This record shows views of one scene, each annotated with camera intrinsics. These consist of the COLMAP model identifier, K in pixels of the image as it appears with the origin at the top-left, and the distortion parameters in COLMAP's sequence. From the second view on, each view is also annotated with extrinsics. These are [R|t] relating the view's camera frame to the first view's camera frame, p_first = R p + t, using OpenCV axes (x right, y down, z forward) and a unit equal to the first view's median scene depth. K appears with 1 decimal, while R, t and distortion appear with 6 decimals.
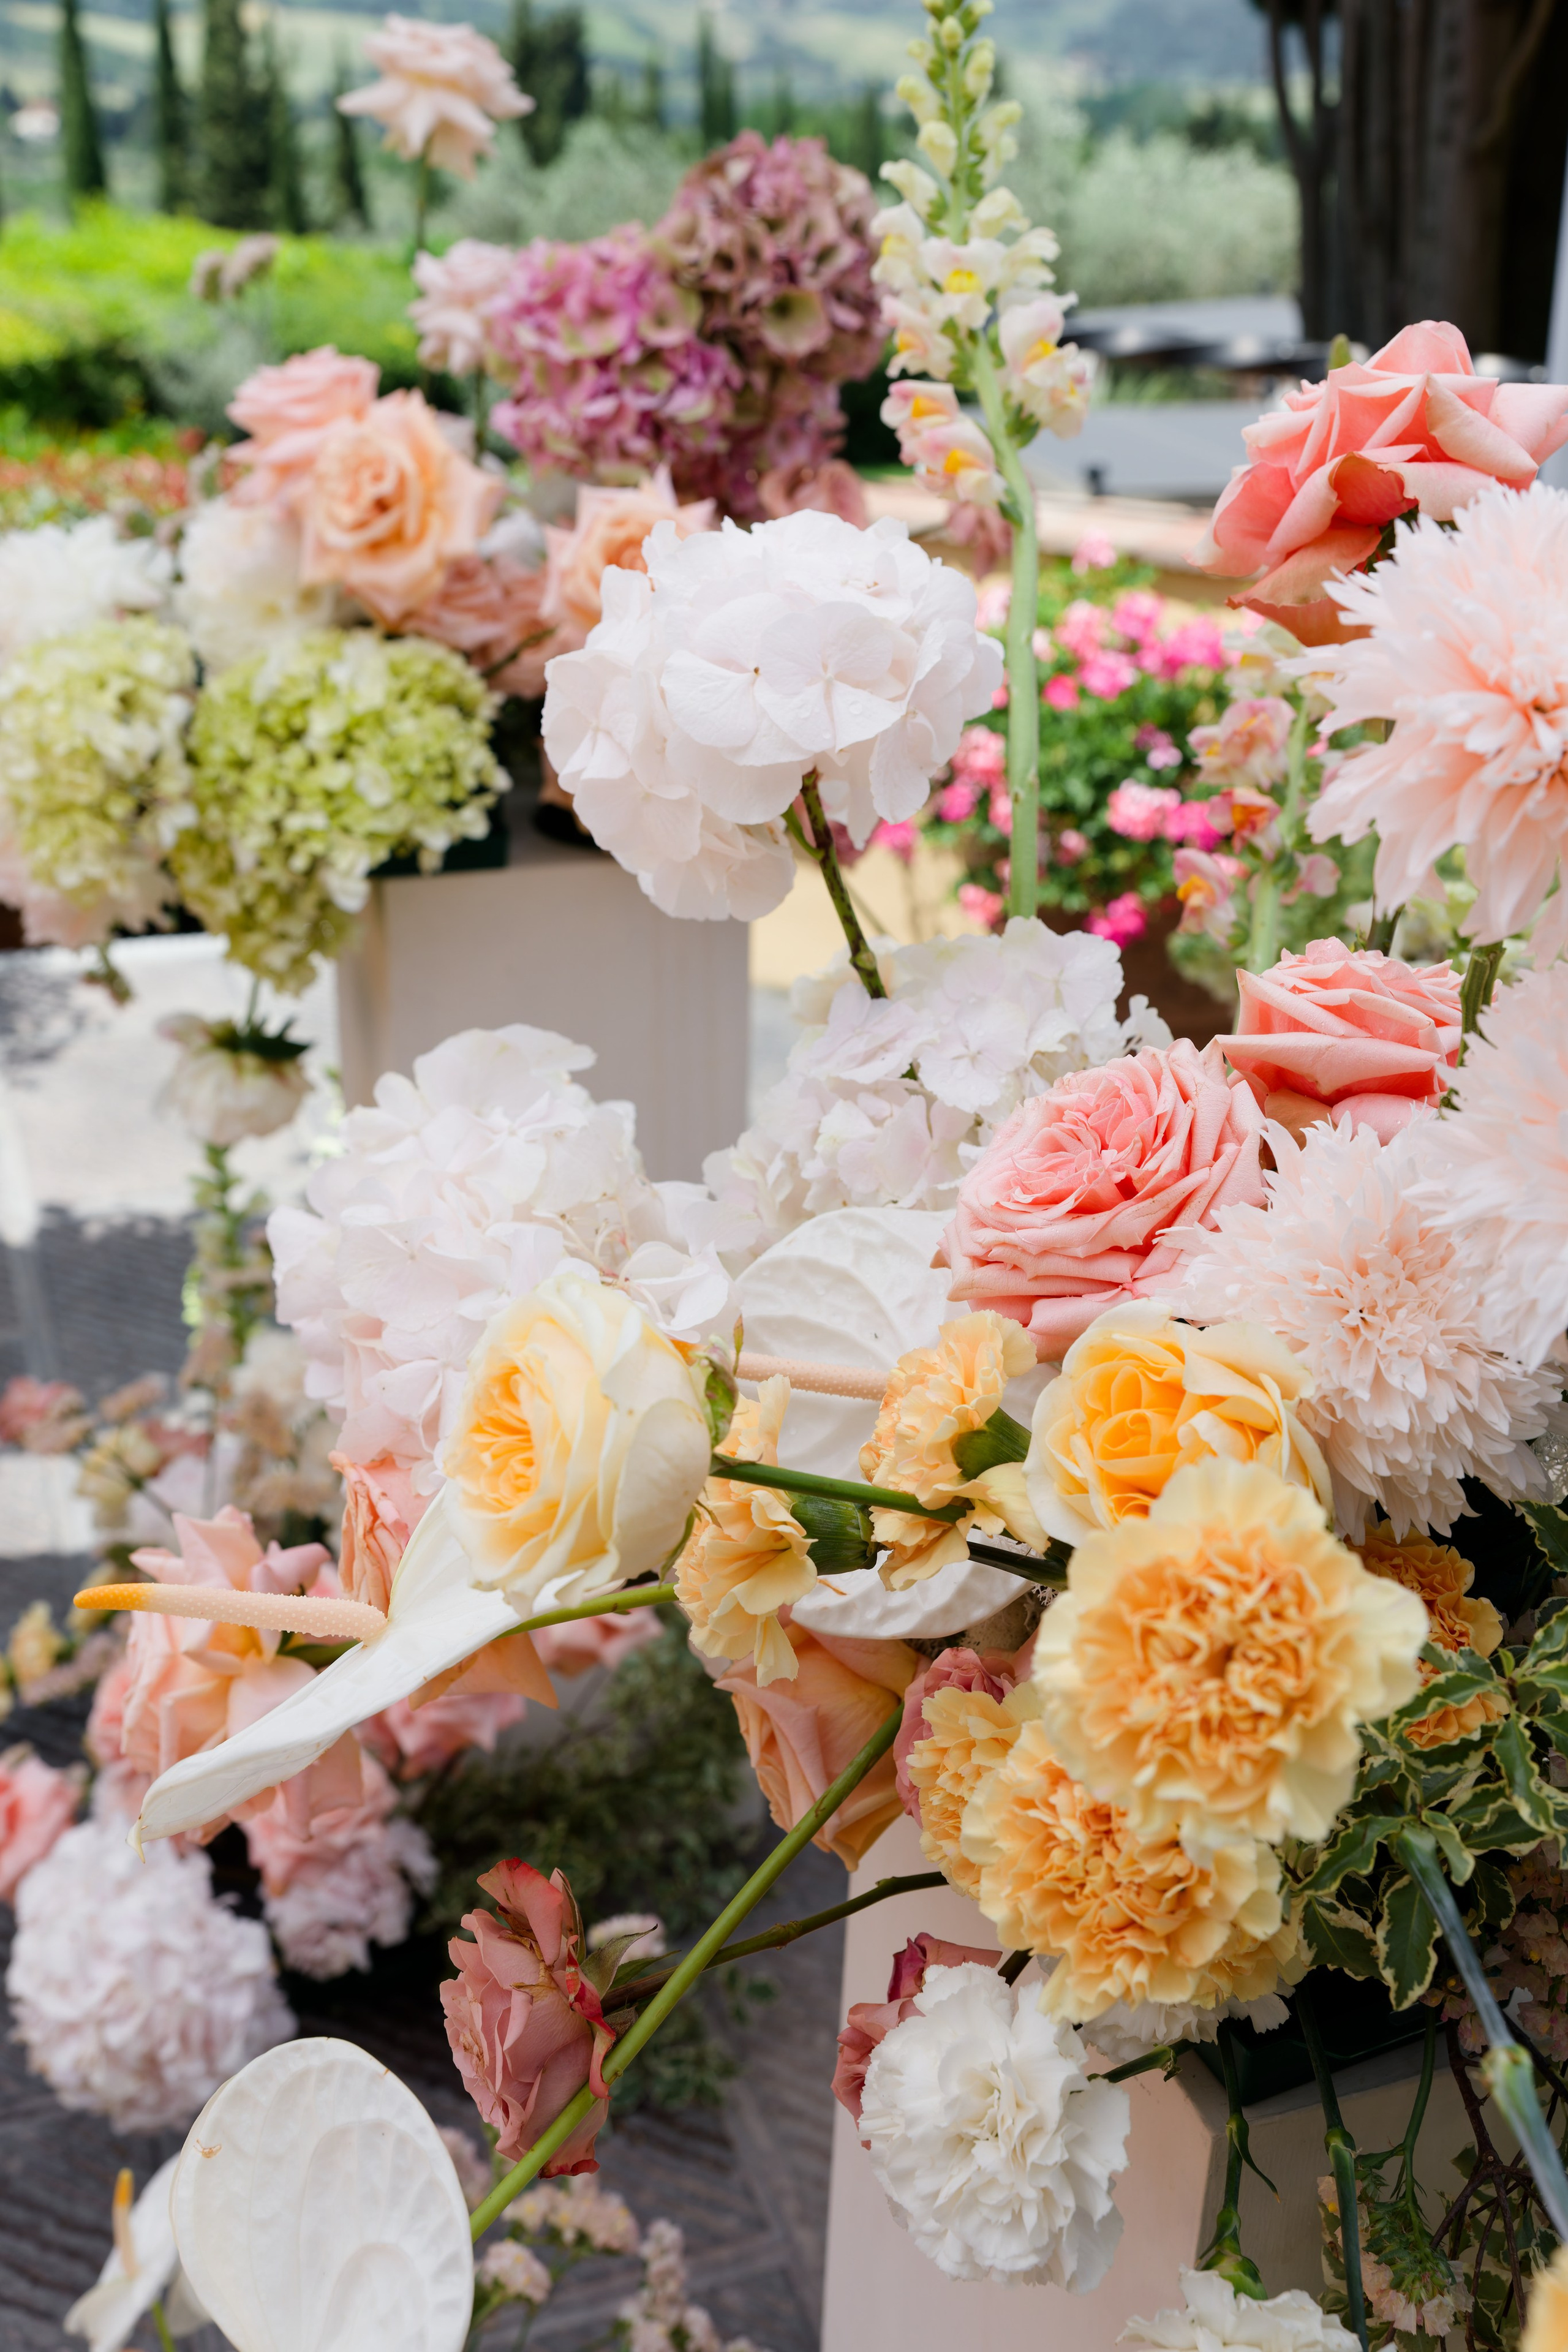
lens RADIAL K [[2561.3, 0, 784.0], [0, 2561.3, 1176.0], [0, 0, 1]] dist [-0.020529, 0.134086]
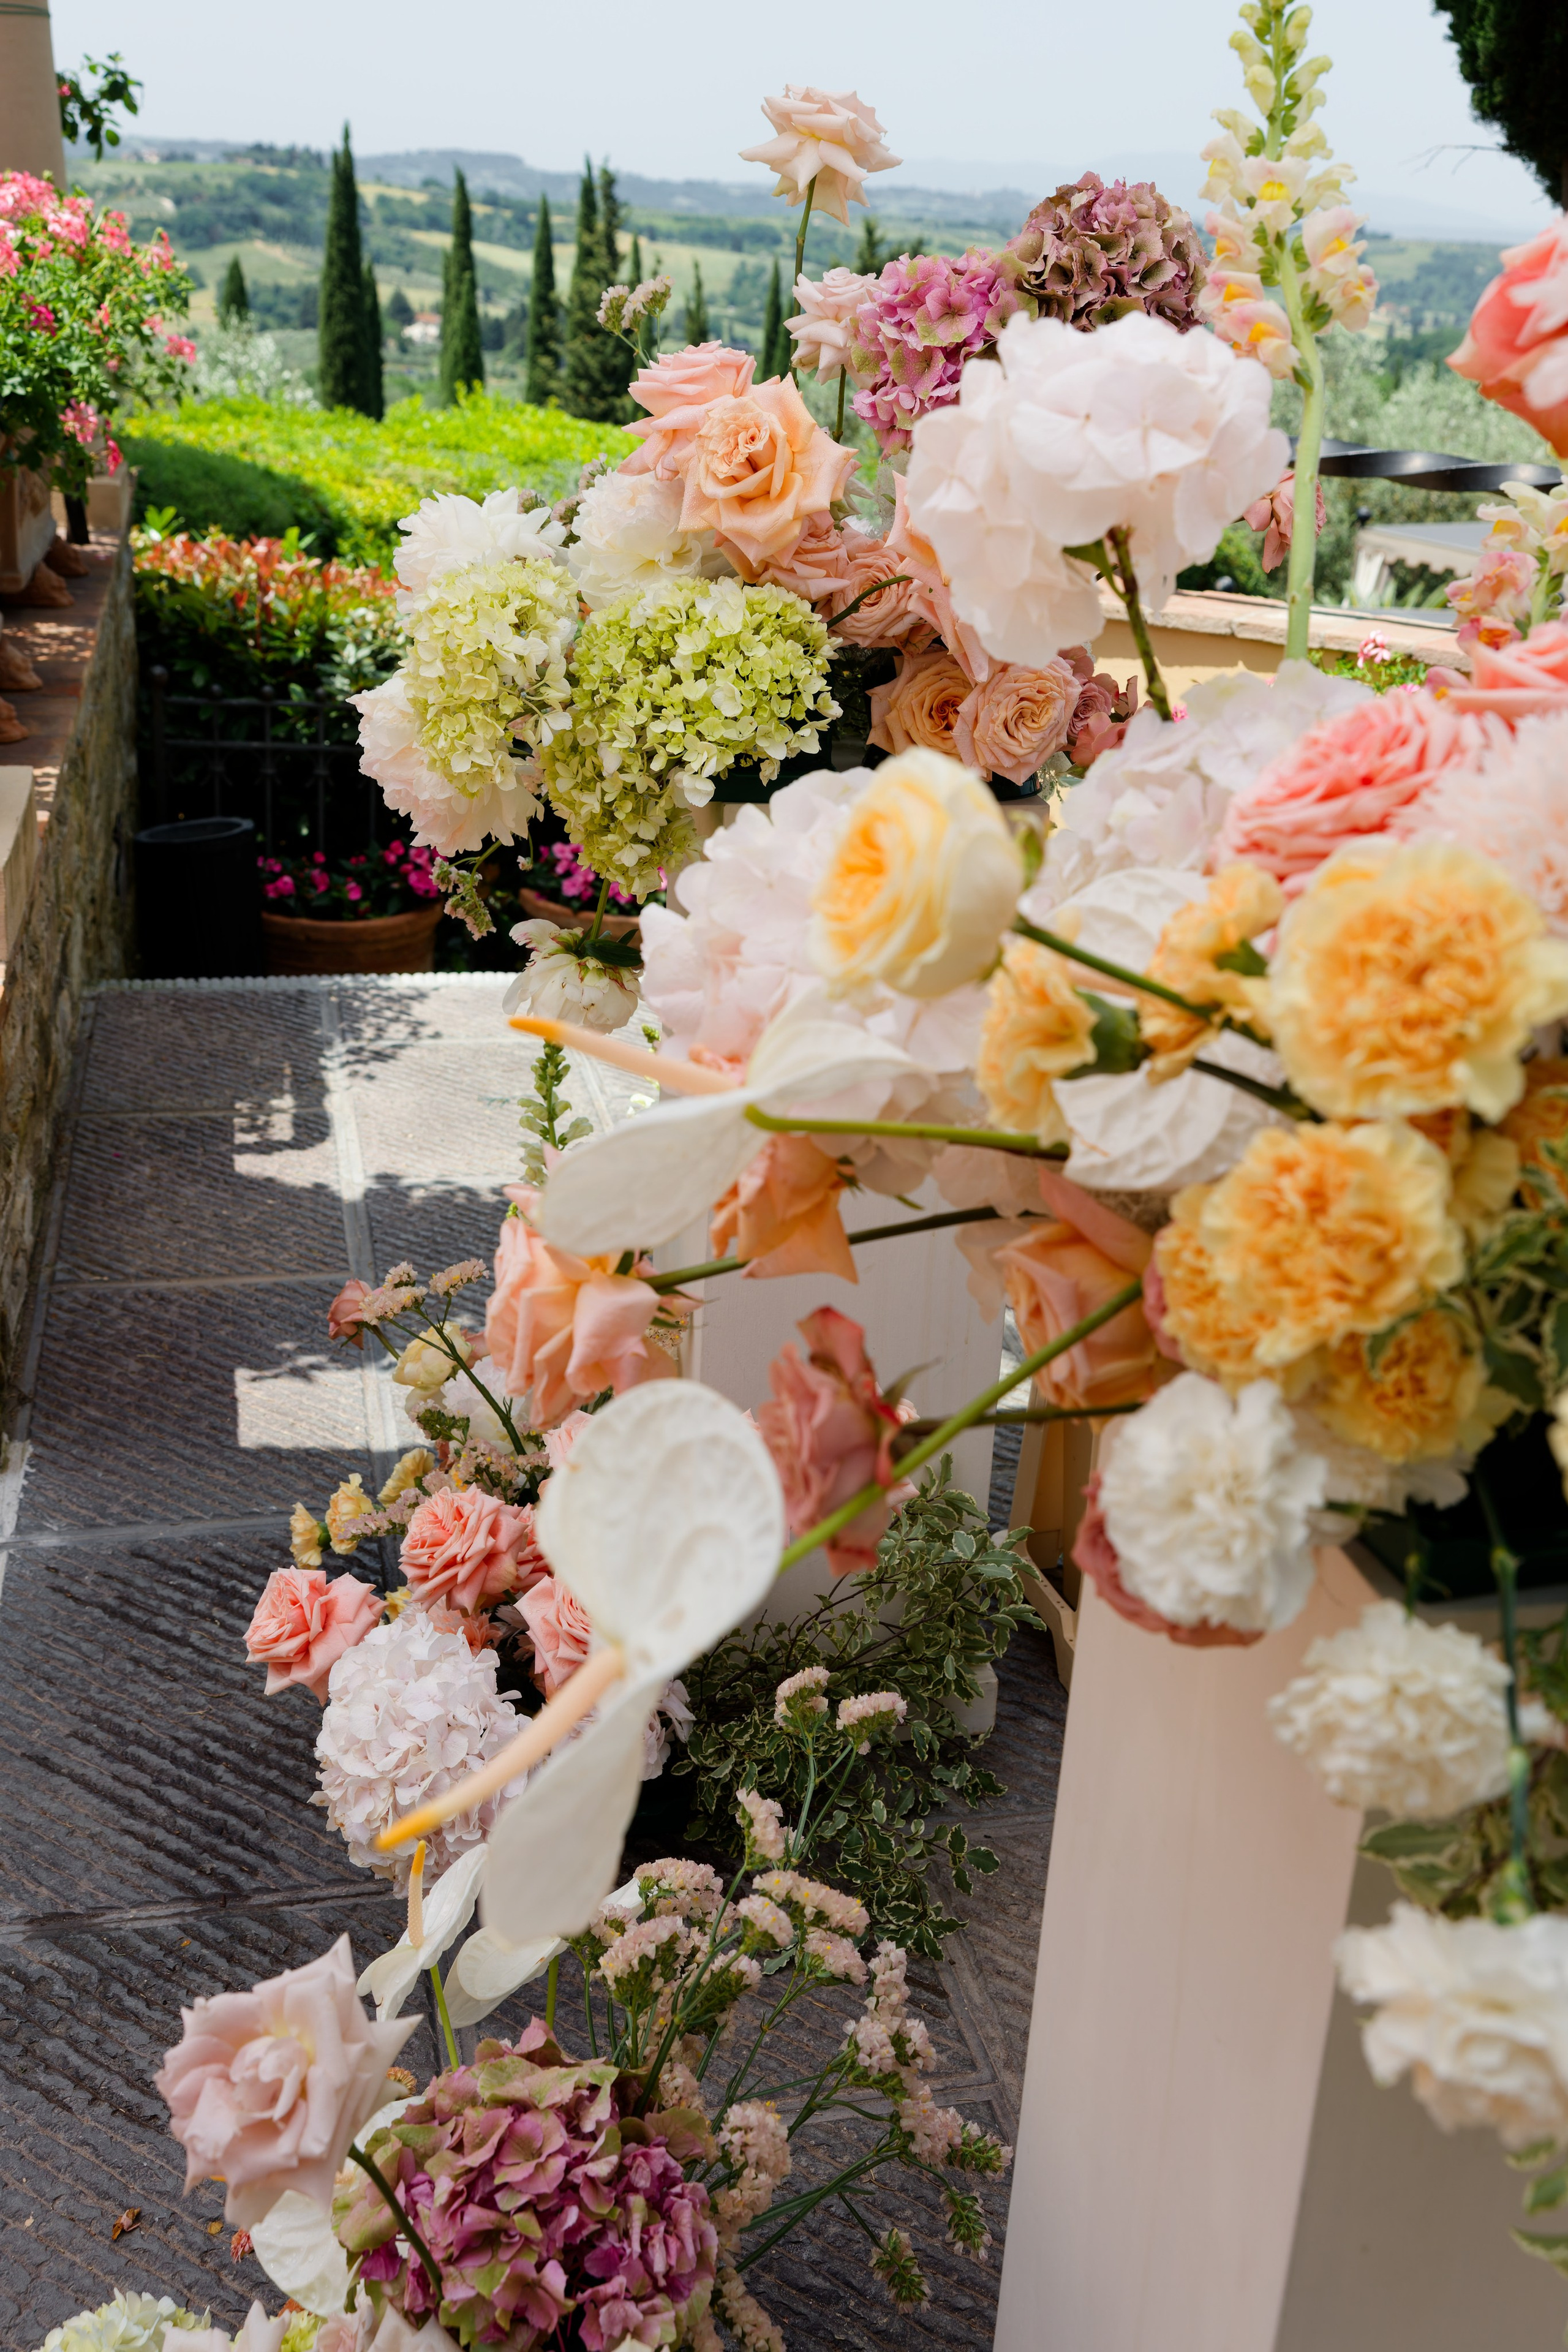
lens RADIAL K [[2511.5, 0, 784.0], [0, 2511.5, 1176.0], [0, 0, 1]] dist [0.019632, 0.010449]
pose [[0.992383, 0.068472, -0.102410, -0.003747], [-0.077834, 0.992860, -0.090396, 0.160810], [0.095489, 0.097678, 0.990626, -0.101066]]
